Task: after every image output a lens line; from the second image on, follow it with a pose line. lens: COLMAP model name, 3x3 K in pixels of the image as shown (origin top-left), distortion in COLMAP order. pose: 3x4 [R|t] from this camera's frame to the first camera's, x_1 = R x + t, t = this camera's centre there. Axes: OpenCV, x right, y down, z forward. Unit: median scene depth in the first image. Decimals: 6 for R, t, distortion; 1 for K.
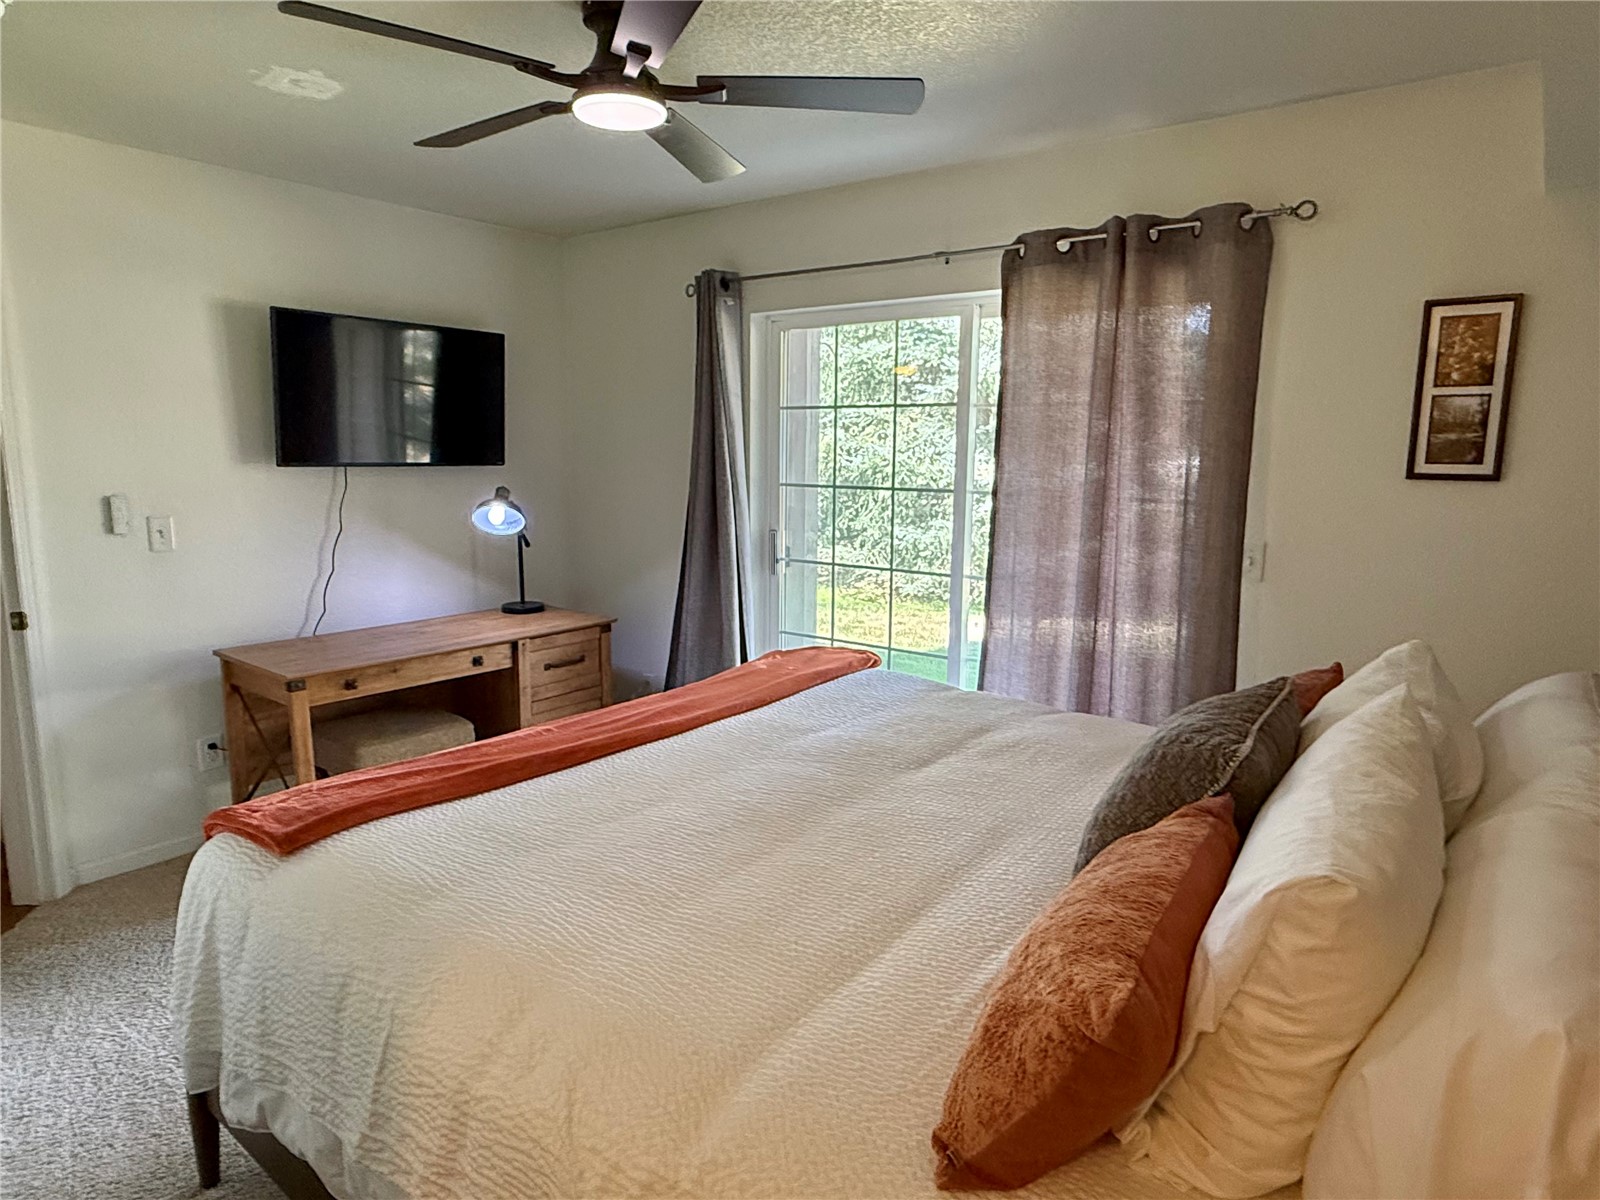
lens RADIAL K [[964.8, 0, 796.0], [0, 964.8, 602.5], [0, 0, 1]] dist [-0.002547, 0.001175]
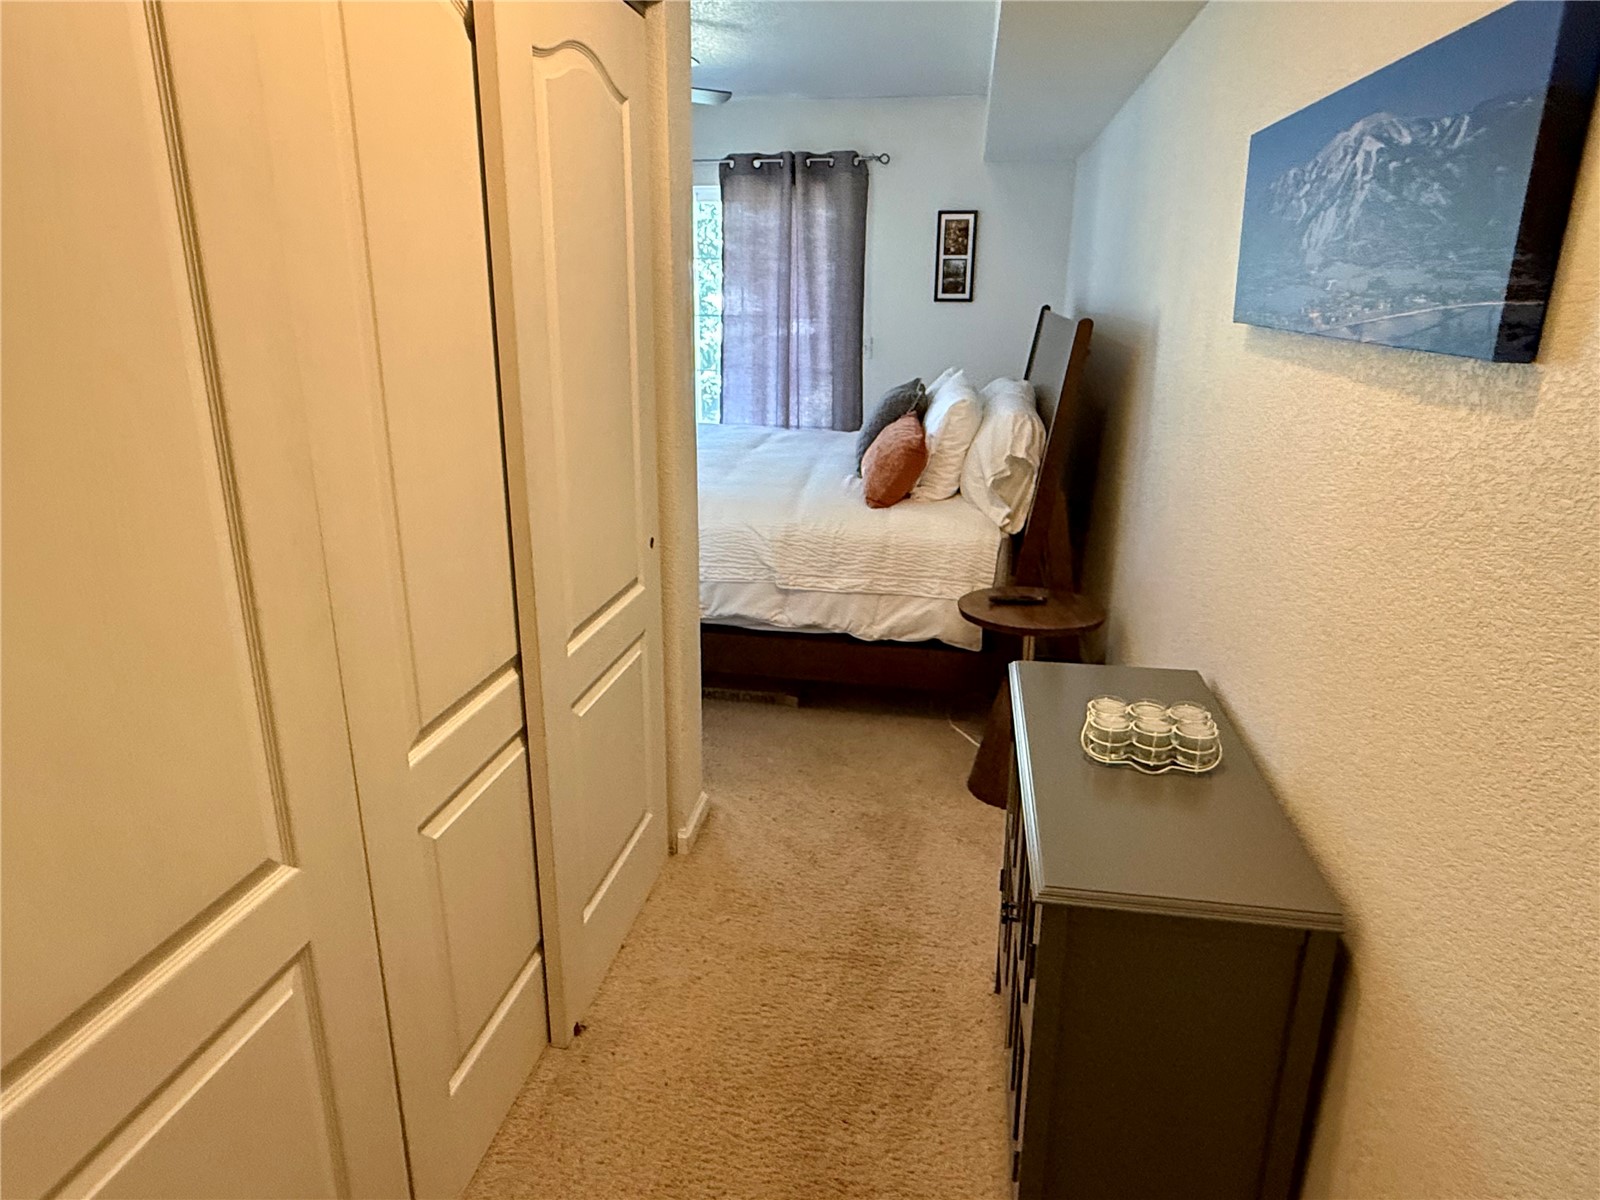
lens RADIAL K [[964.8, 0, 802.2], [0, 964.8, 597.1], [0, 0, 1]] dist [-0.002547, 0.001175]
pose [[0.879243, -0.147759, 0.452878, -0.607985], [0.078997, 0.982742, 0.167266, 0.119184], [-0.469778, -0.111291, 0.875742, -0.700358]]
